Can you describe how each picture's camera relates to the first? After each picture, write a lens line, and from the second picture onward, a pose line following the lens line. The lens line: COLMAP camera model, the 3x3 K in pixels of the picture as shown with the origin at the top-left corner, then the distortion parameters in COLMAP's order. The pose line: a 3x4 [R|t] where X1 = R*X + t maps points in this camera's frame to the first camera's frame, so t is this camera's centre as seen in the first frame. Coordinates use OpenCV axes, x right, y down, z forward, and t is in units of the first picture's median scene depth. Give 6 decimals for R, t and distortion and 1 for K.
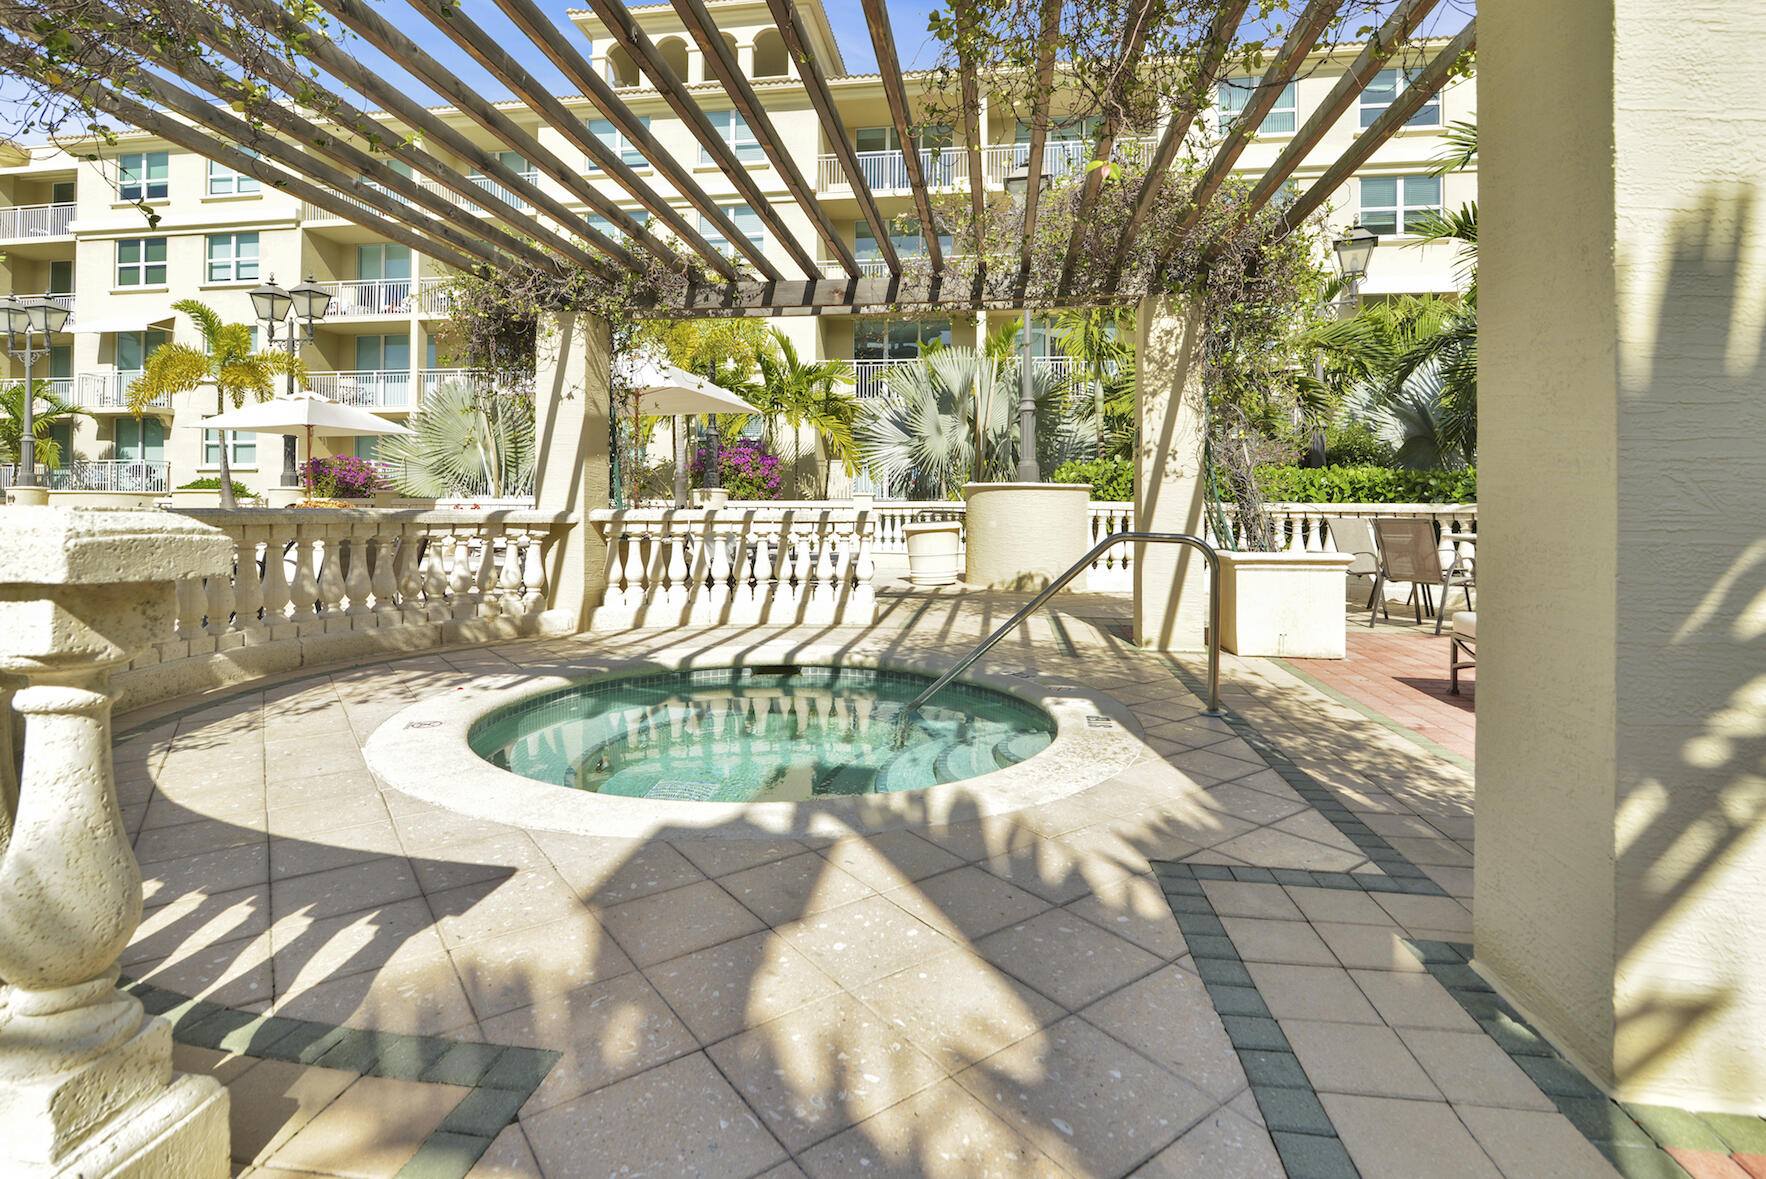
lens RADIAL K [[847.6, 0, 876.6], [0, 847.6, 584.8], [0, 0, 1]] dist [-0.010612, -0.001383]
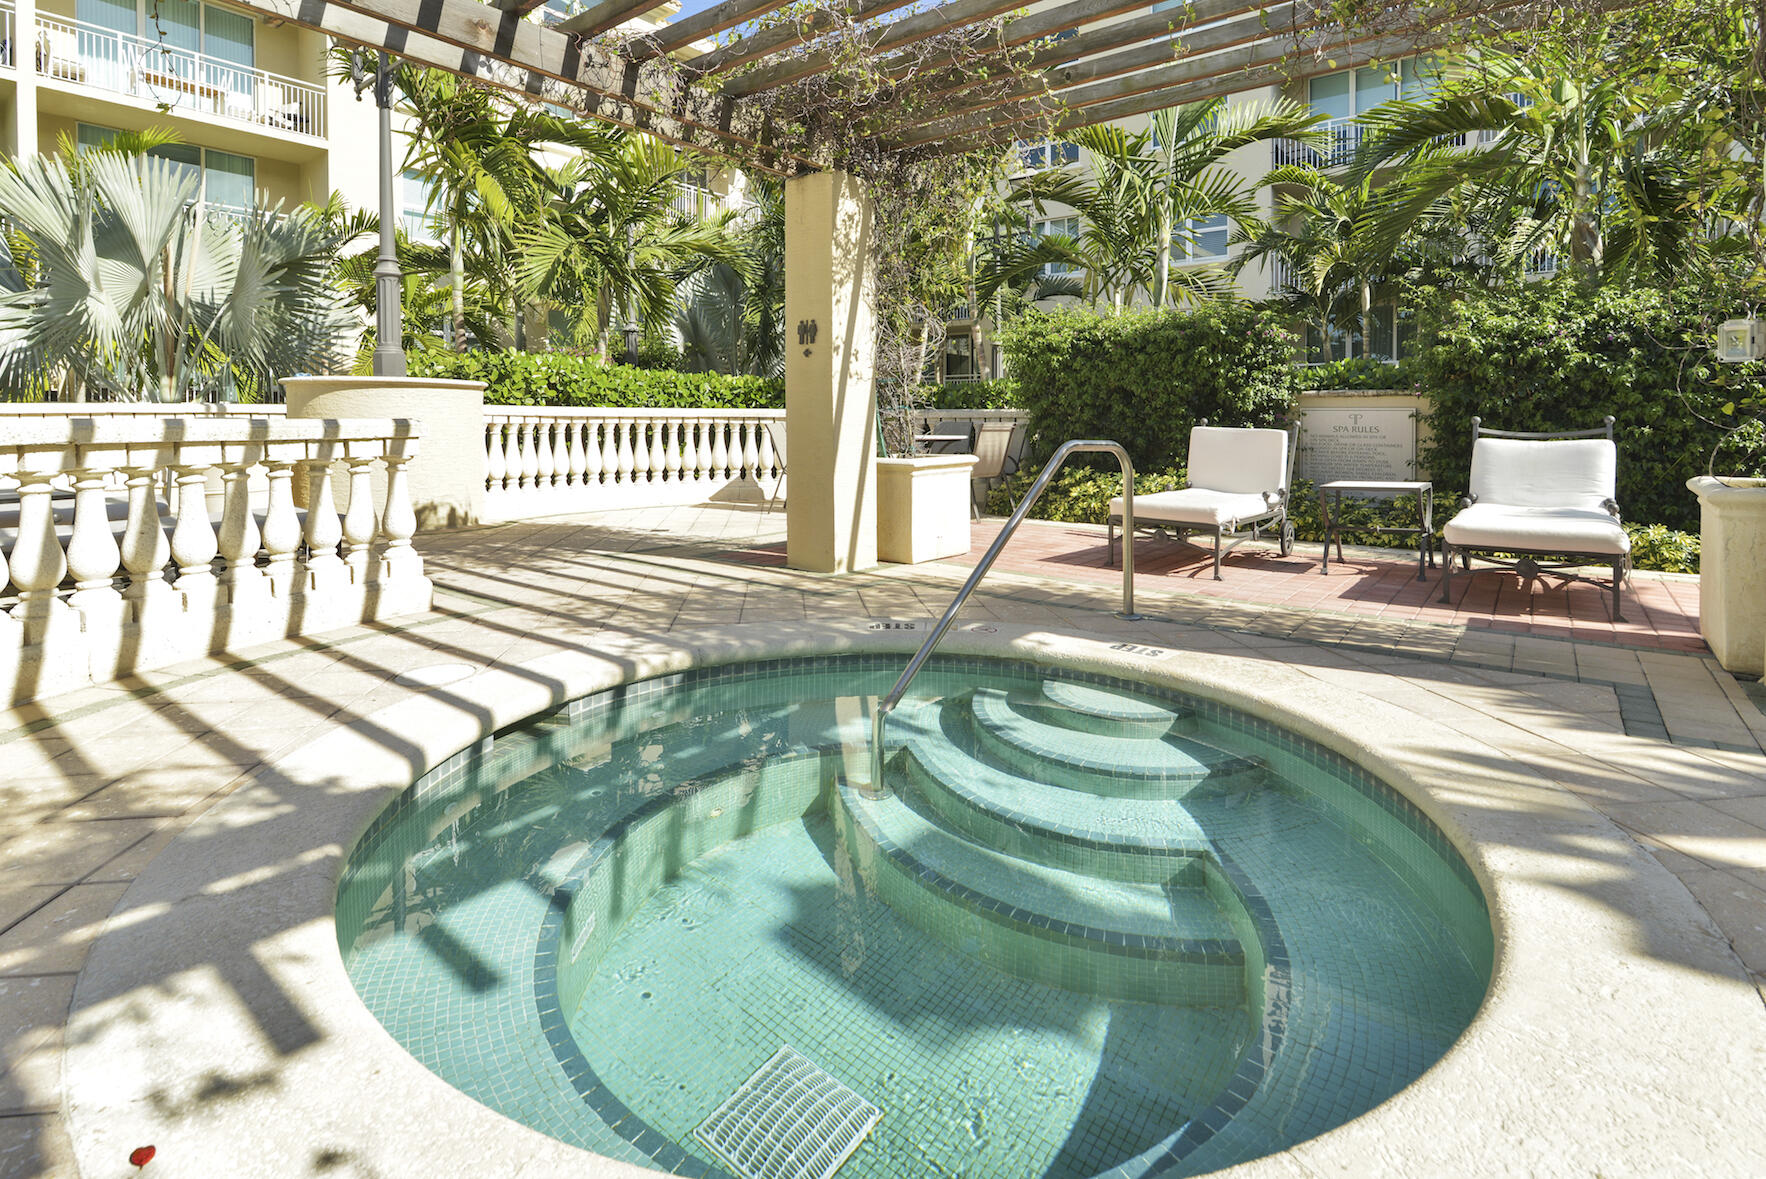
lens RADIAL K [[847.6, 0, 884.1], [0, 847.6, 587.9], [0, 0, 1]] dist [-0.010612, -0.001383]
pose [[0.484517, -0.178275, 0.856424, -0.413772], [0.084244, 0.983973, 0.157165, -0.035369], [-0.870716, -0.004001, 0.491770, 0.426264]]
